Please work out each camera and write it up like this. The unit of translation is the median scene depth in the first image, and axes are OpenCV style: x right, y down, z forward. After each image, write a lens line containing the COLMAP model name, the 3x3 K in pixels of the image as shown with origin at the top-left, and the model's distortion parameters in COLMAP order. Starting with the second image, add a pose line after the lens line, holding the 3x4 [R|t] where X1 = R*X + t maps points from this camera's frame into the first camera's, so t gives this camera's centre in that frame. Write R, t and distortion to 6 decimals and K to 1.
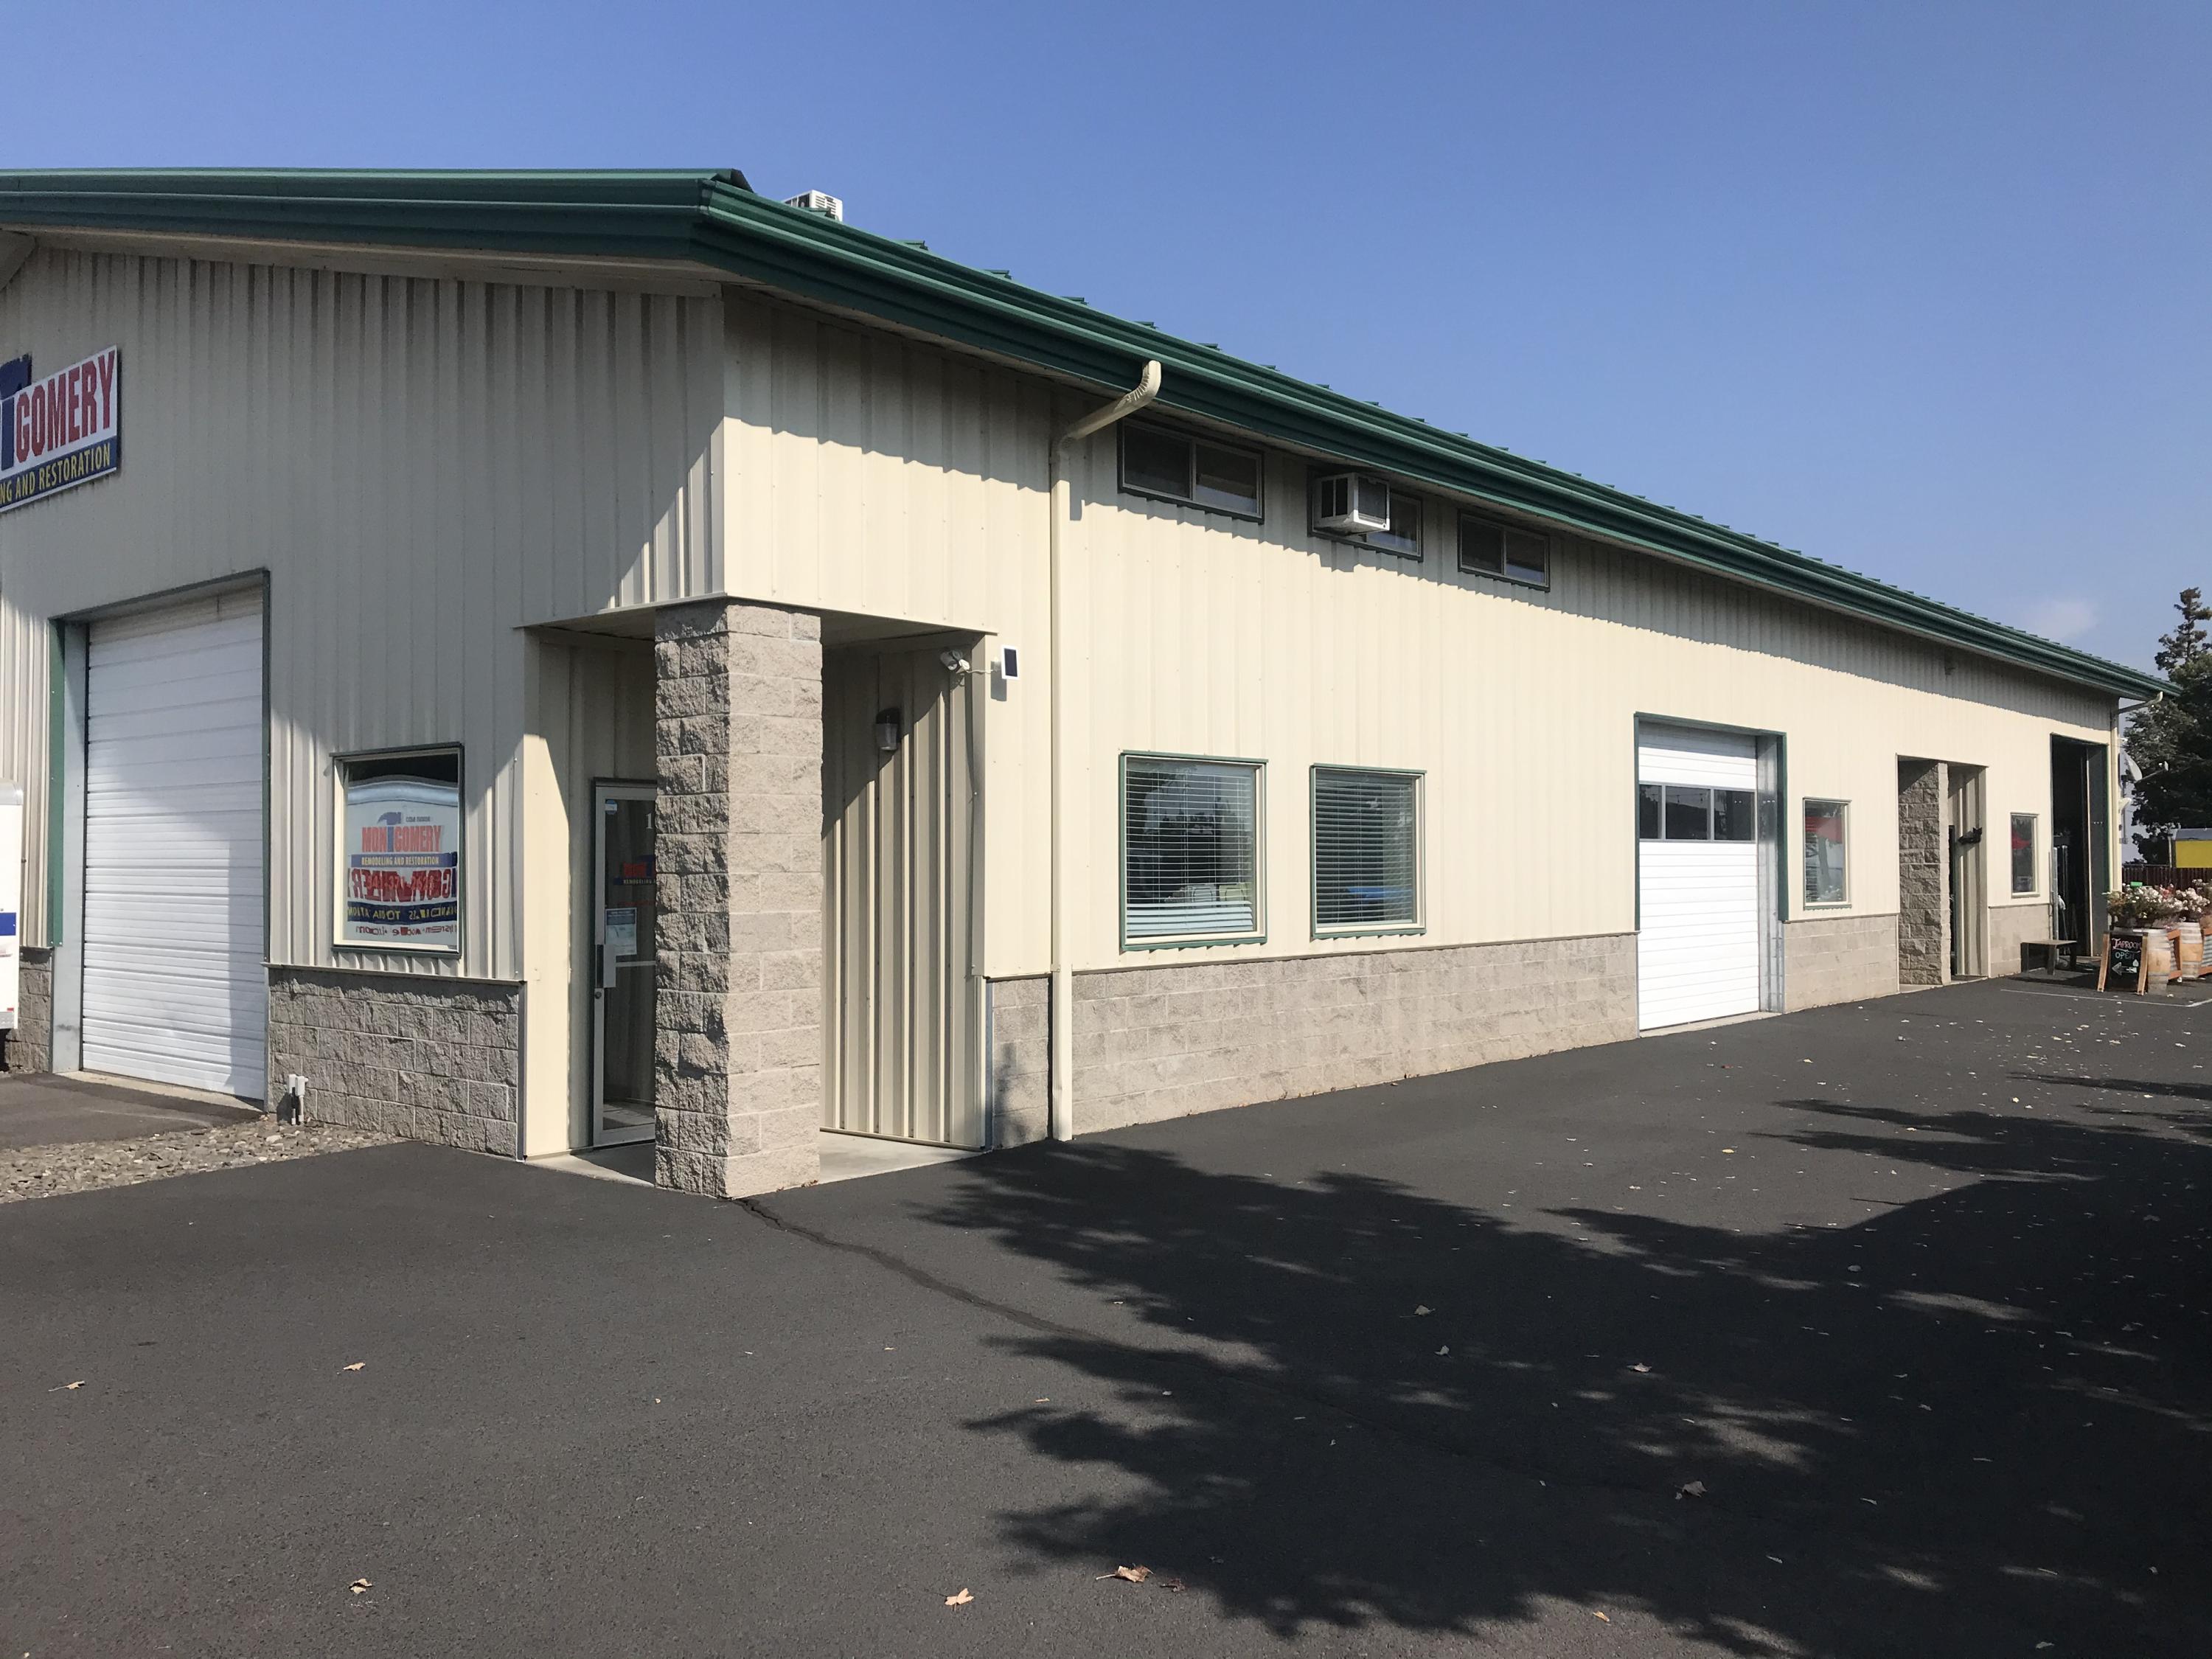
lens RADIAL K [[1797.7, 0, 1099.0], [0, 1797.7, 809.9], [0, 0, 1]] dist [0.073753, -0.044375]
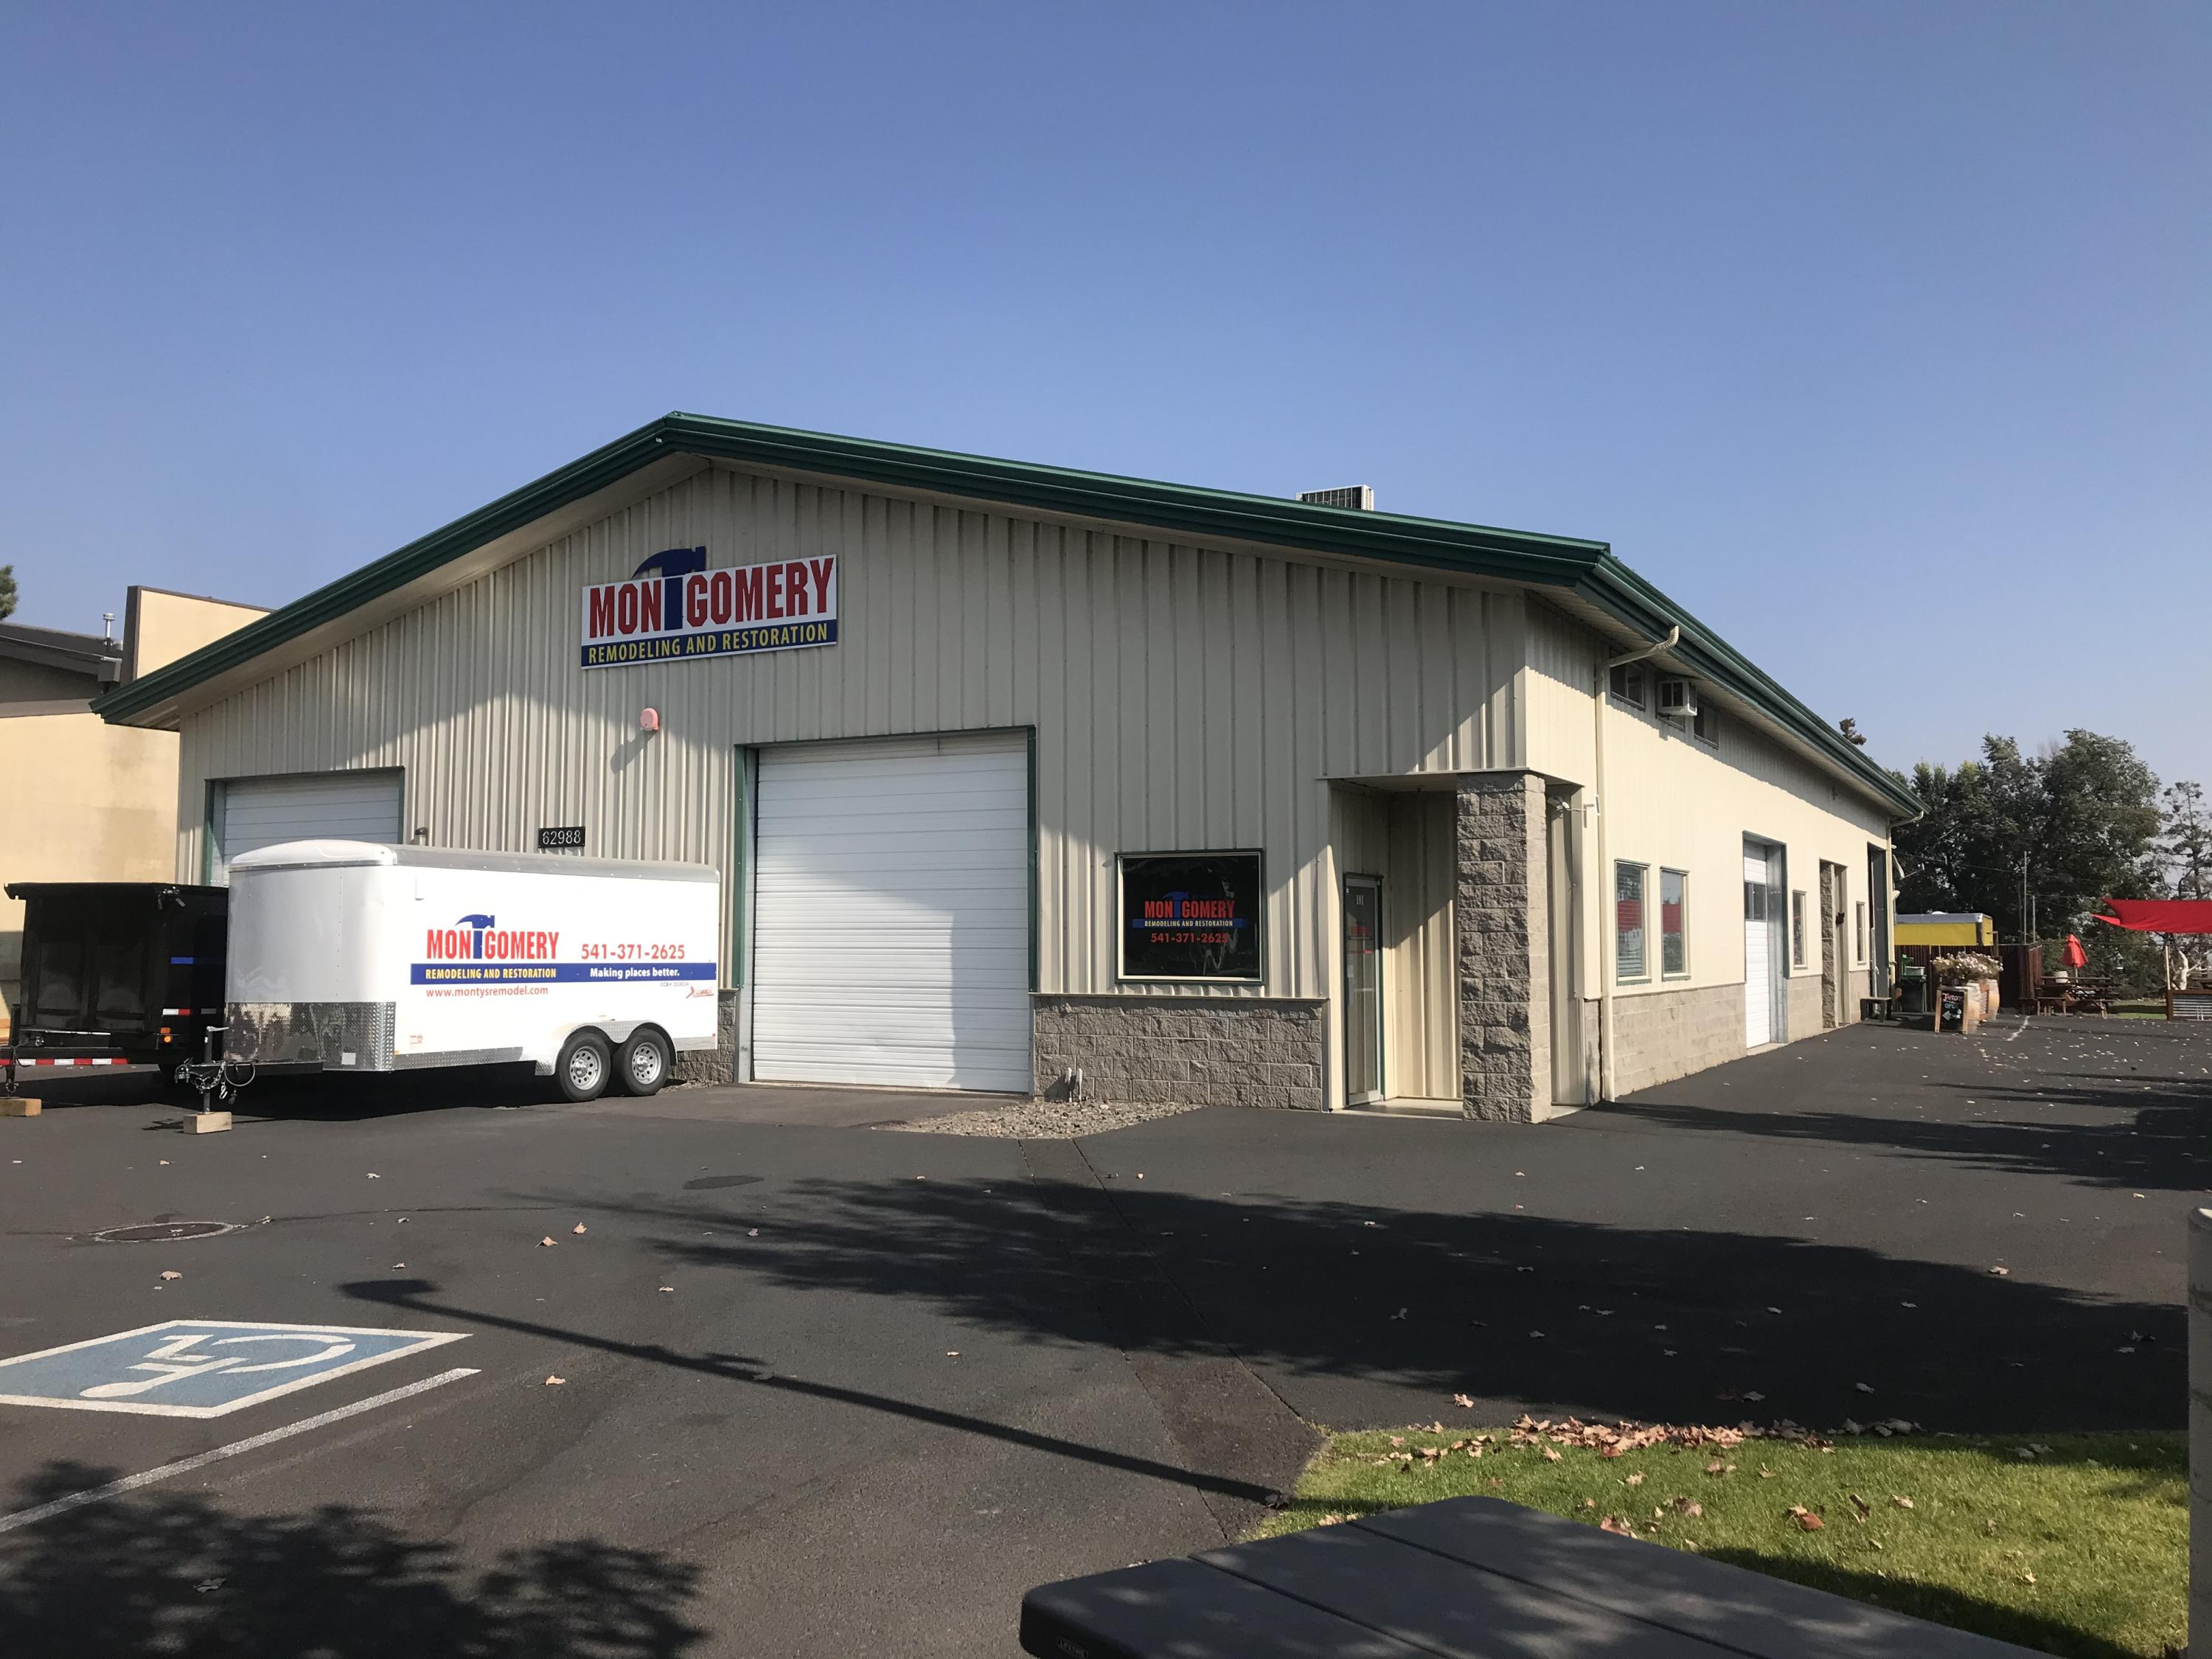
lens RADIAL K [[1797.7, 0, 1119.2], [0, 1797.7, 821.1], [0, 0, 1]] dist [0.073753, -0.044375]
pose [[0.977853, 0.018669, 0.208461, -0.787140], [-0.010749, 0.999179, -0.039063, 0.001368], [-0.209019, 0.035957, 0.977250, -0.493874]]
